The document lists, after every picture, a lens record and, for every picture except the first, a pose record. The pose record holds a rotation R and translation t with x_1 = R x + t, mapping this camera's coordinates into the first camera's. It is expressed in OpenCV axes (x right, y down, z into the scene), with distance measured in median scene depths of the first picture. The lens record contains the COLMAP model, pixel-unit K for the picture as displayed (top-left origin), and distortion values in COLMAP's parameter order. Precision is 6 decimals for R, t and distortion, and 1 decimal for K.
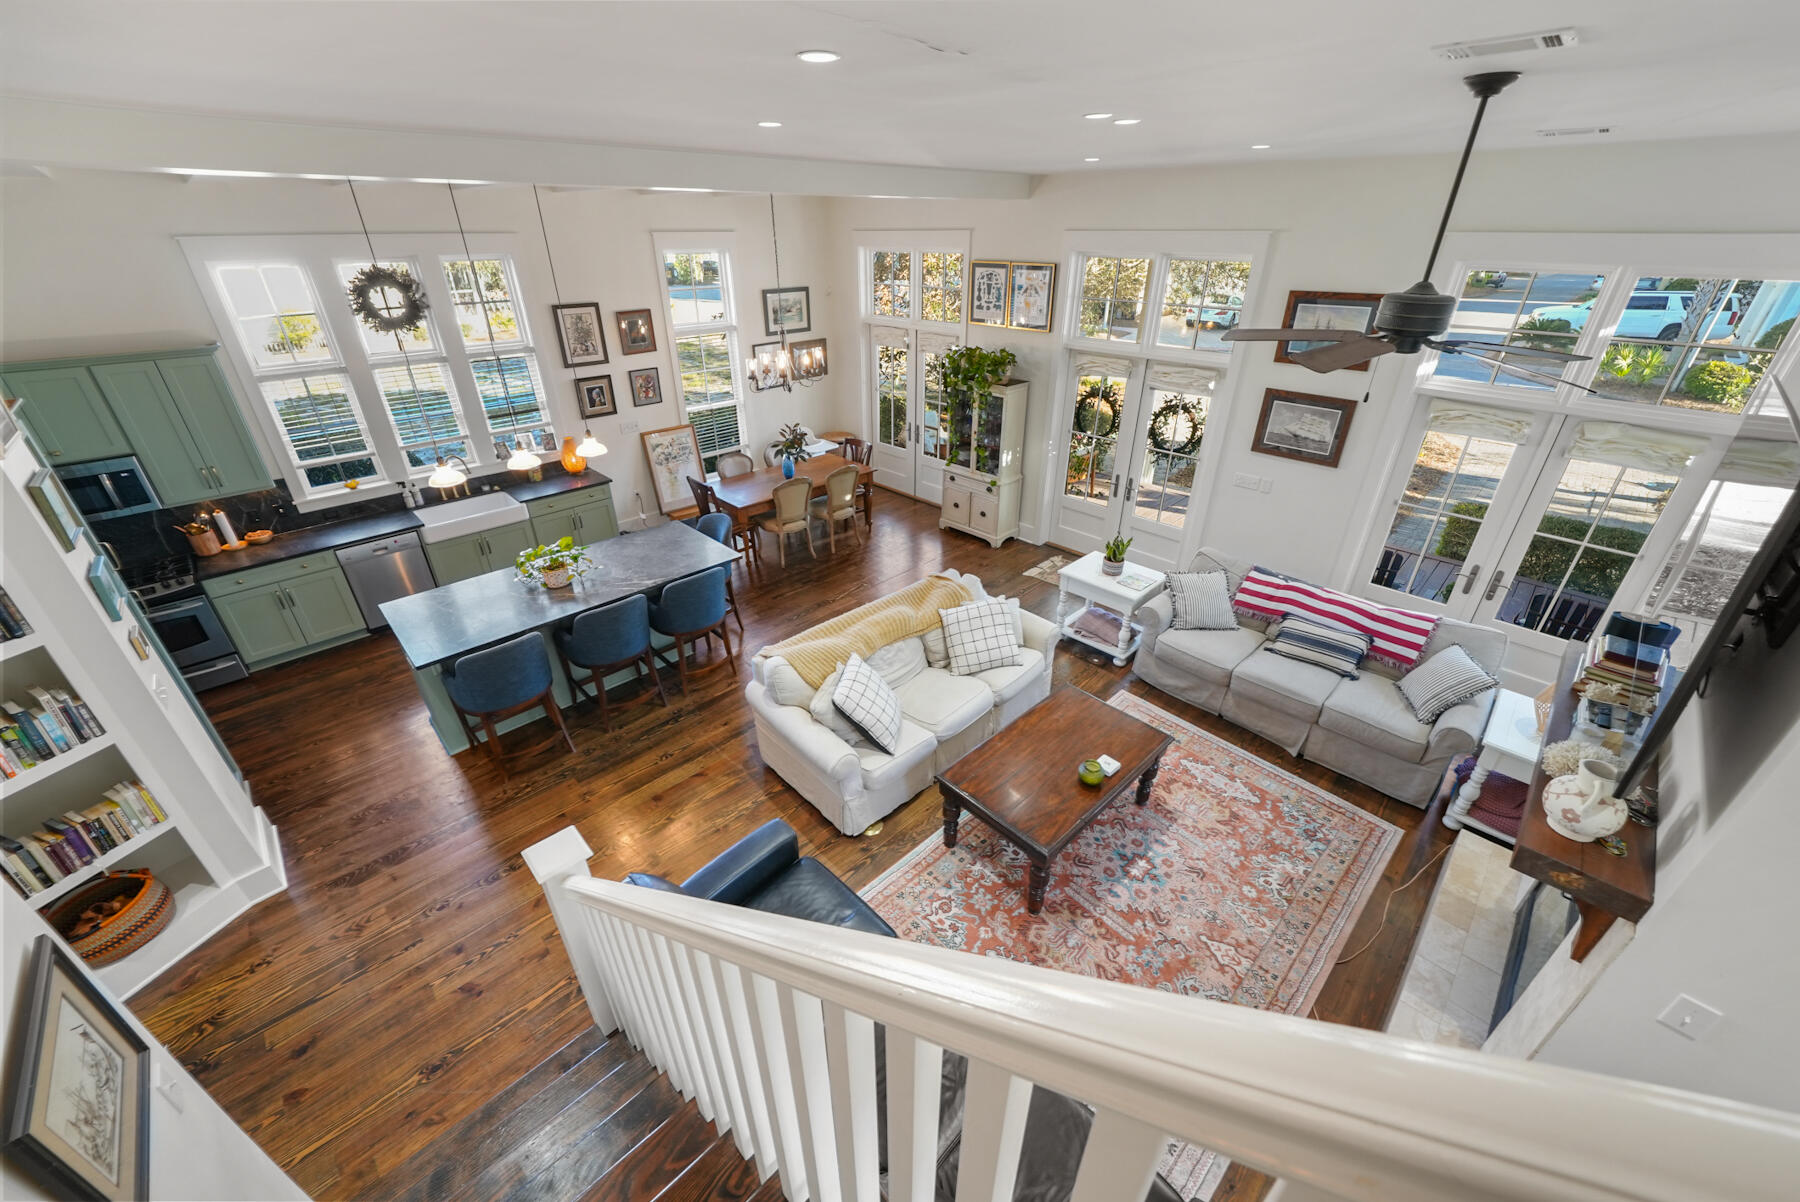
lens RADIAL K [[669.0, 0, 900.0], [0, 669.0, 601.0], [0, 0, 1]] dist [-0.011752, -0.000089]
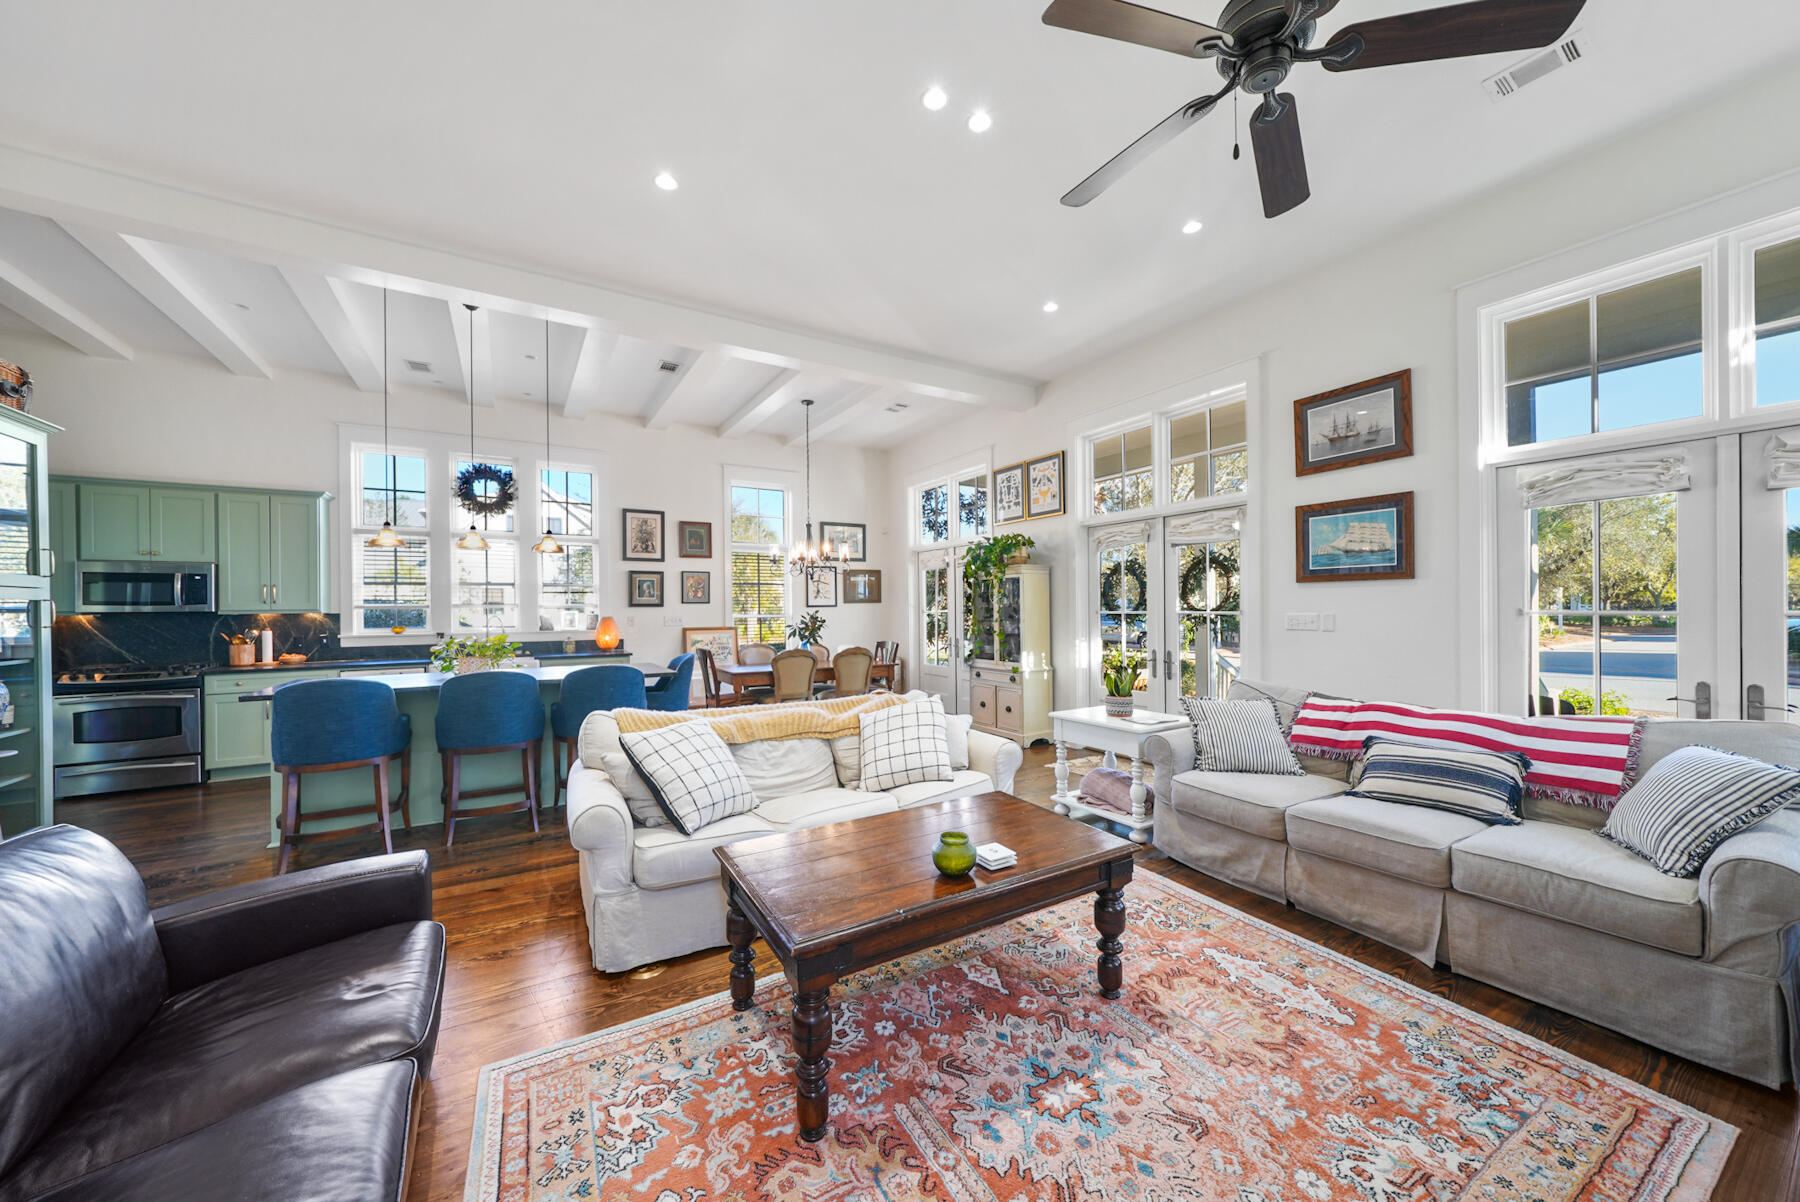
lens RADIAL K [[627.2, 0, 900.9], [0, 627.2, 611.7], [0, 0, 1]] dist [-0.004157, 0.000315]
pose [[0.975322, -0.007272, -0.220667, 0.280776], [-0.097918, 0.881542, -0.461839, 0.253125], [0.197886, 0.472049, 0.859075, 0.335030]]
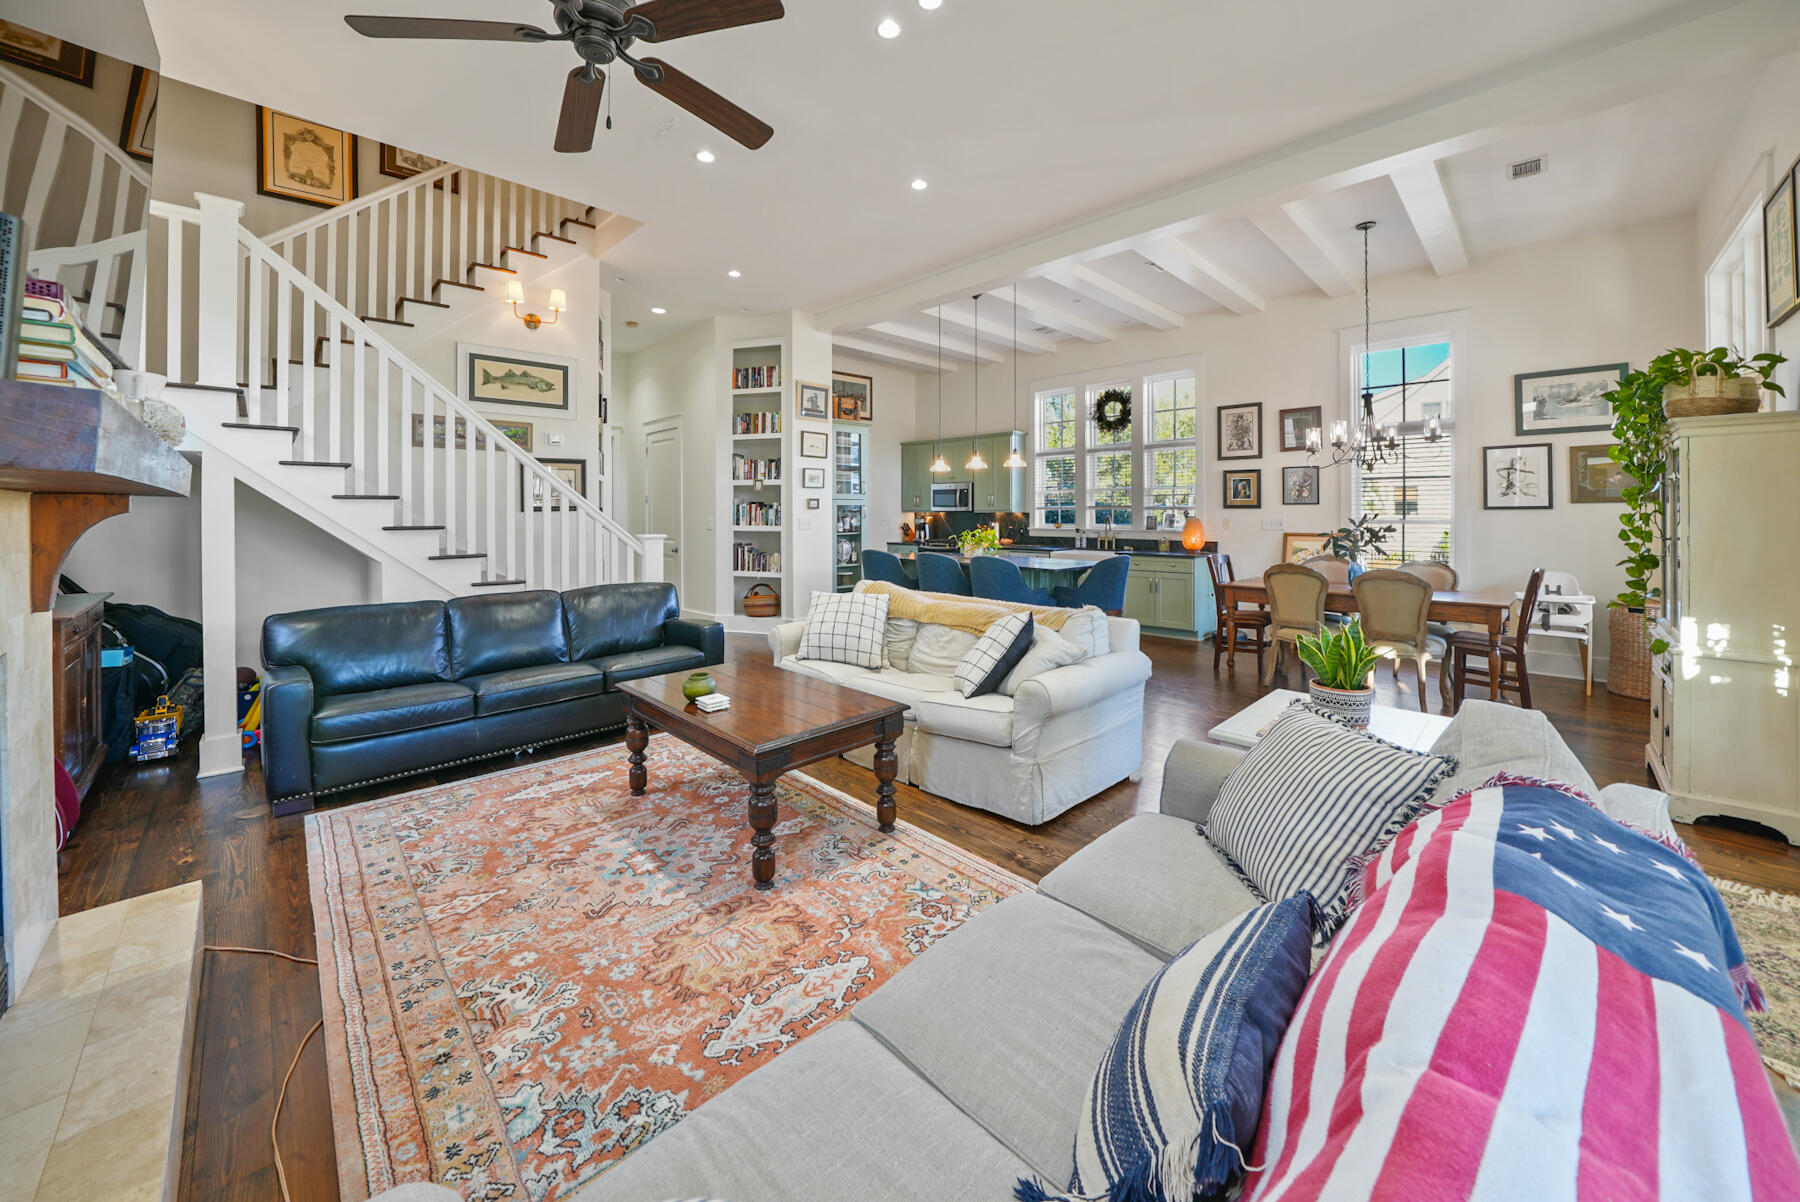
lens RADIAL K [[661.0, 0, 910.9], [0, 661.0, 527.1], [0, 0, 1]] dist [-0.009389, -0.000098]
pose [[0.021926, 0.023755, -0.999477, 0.848296], [-0.475911, 0.879431, 0.010461, -0.038482], [0.879220, 0.475433, 0.030588, 0.861116]]
